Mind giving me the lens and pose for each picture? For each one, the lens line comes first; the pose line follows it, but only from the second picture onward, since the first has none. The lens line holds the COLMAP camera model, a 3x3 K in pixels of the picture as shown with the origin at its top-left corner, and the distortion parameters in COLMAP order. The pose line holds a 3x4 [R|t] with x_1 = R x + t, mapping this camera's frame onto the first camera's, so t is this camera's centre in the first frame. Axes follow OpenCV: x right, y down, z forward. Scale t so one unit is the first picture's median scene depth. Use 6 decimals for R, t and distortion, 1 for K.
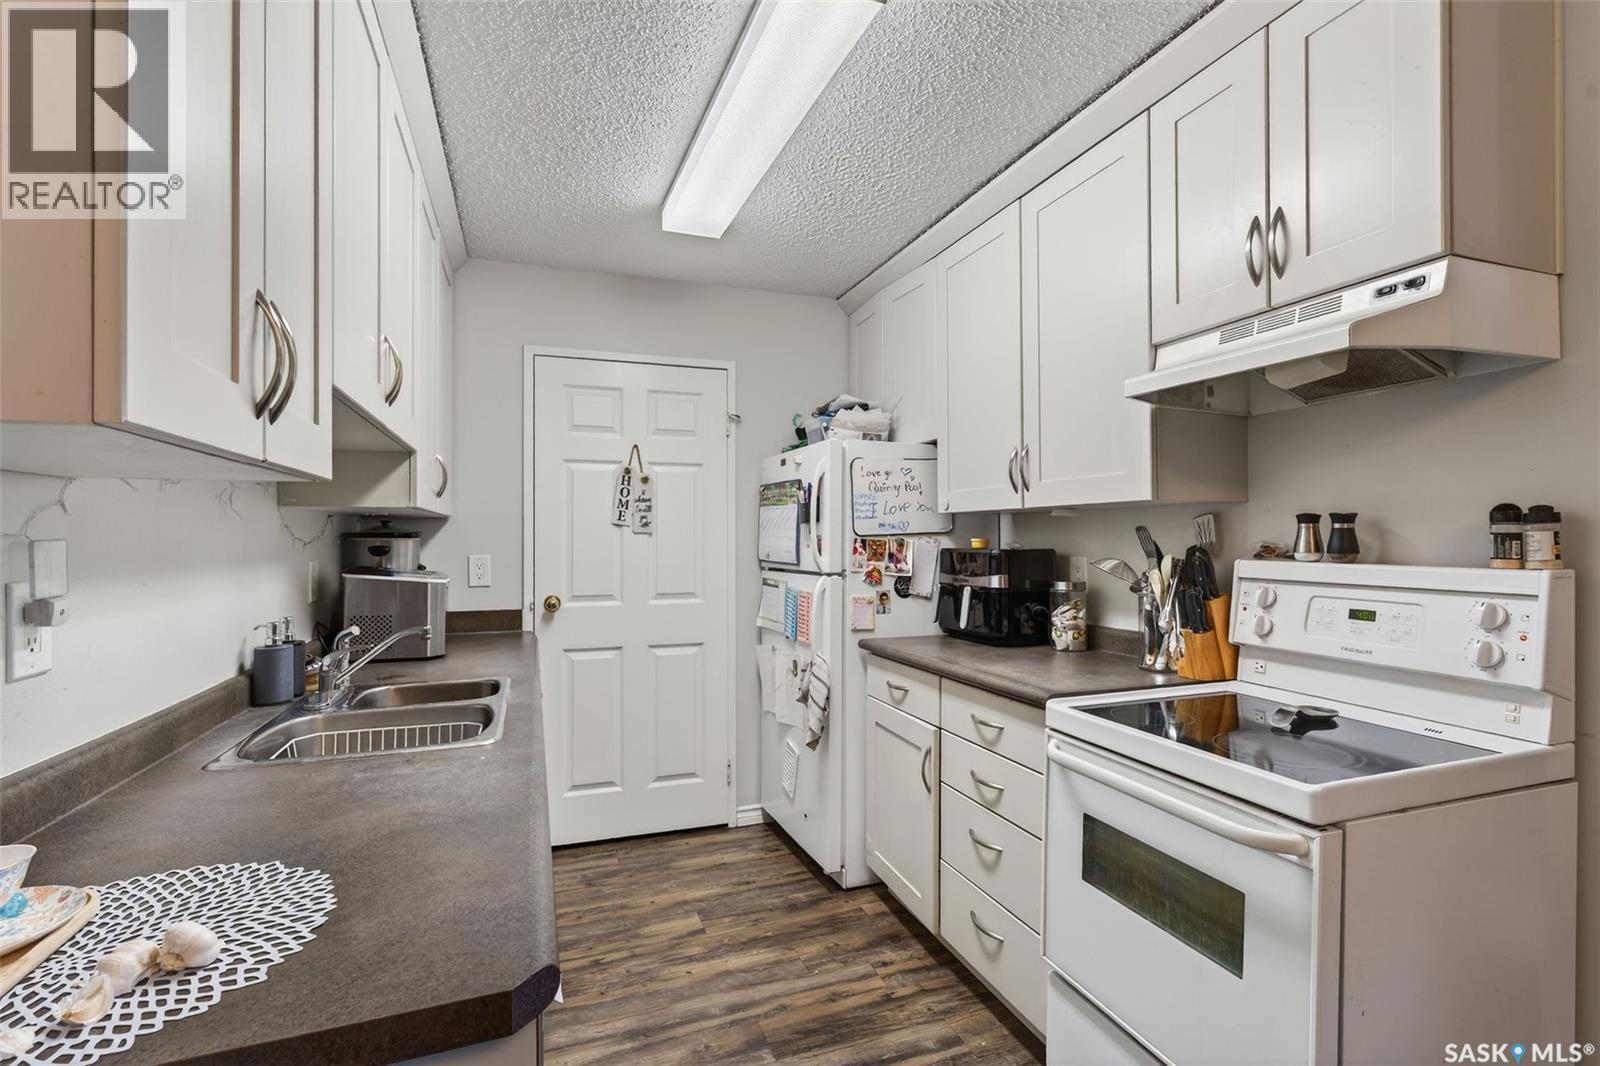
lens RADIAL K [[718.2, 0, 798.4], [0, 718.2, 538.2], [0, 0, 1]] dist [-0.013716, 0.003022]
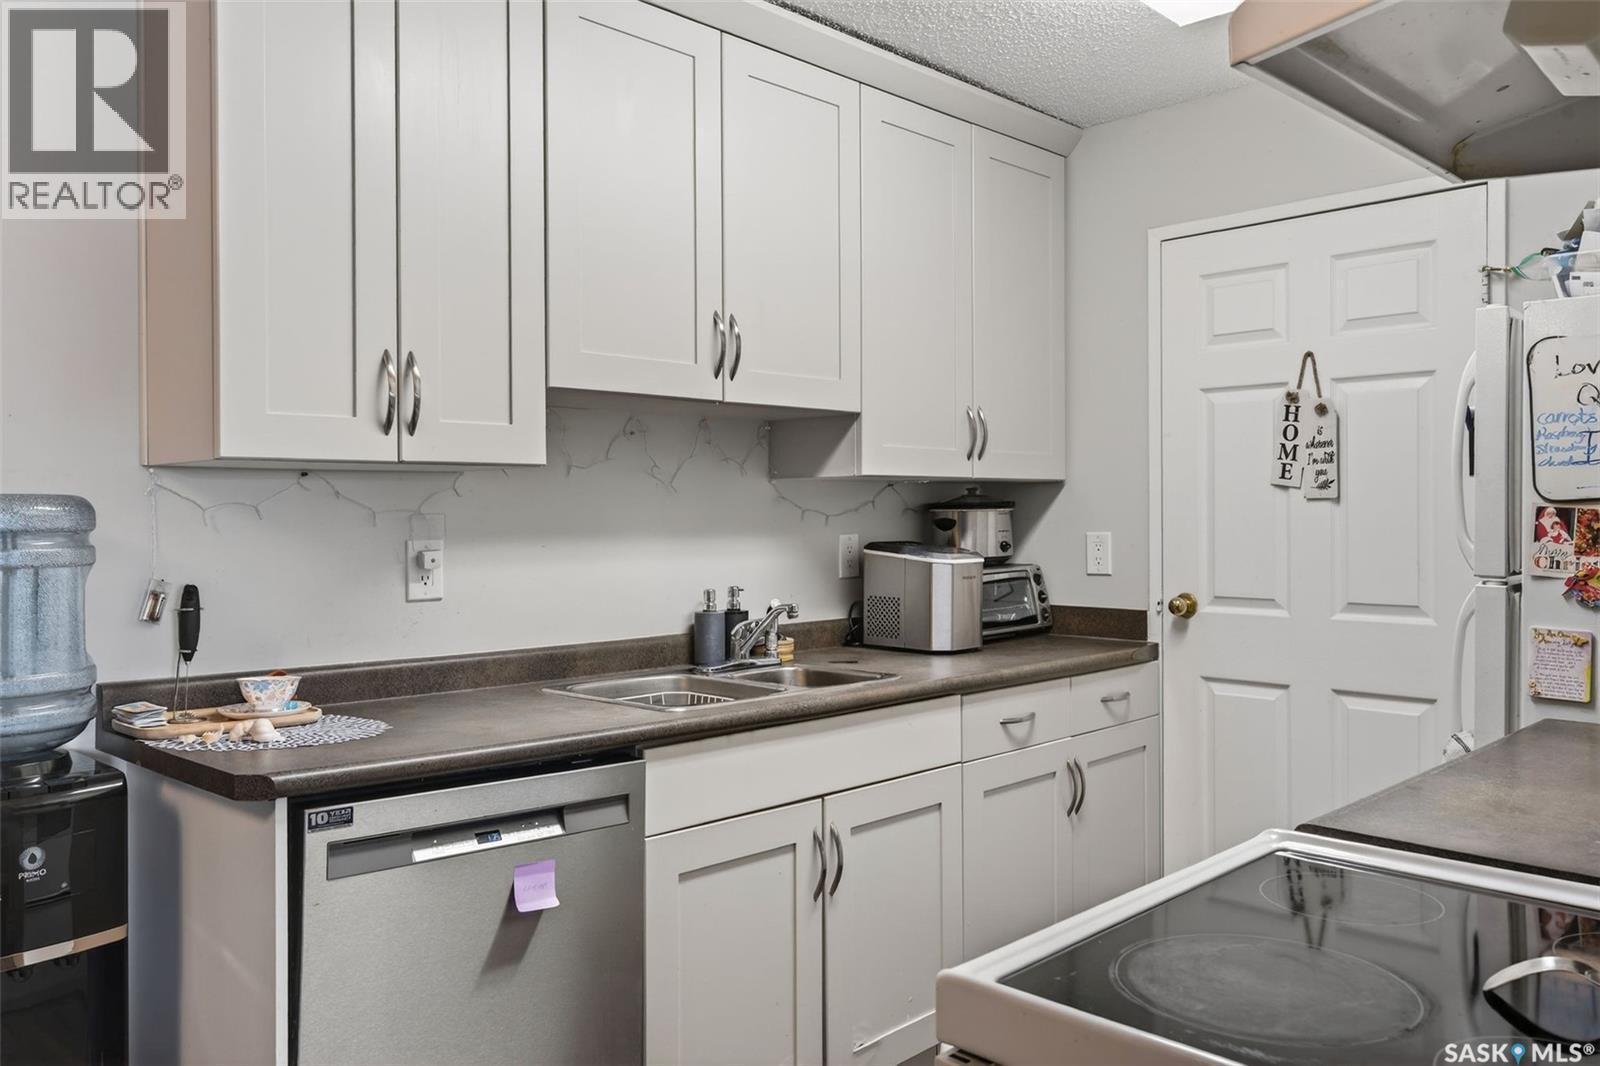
lens RADIAL K [[1214.8, 0, 803.7], [0, 1214.8, 526.4], [0, 0, 1]] dist [-0.007421, -0.000768]
pose [[0.434482, 0.009747, -0.900628, 0.531228], [0.004861, 0.999901, 0.013167, 0.000163], [0.900668, -0.010099, 0.434391, 0.186184]]
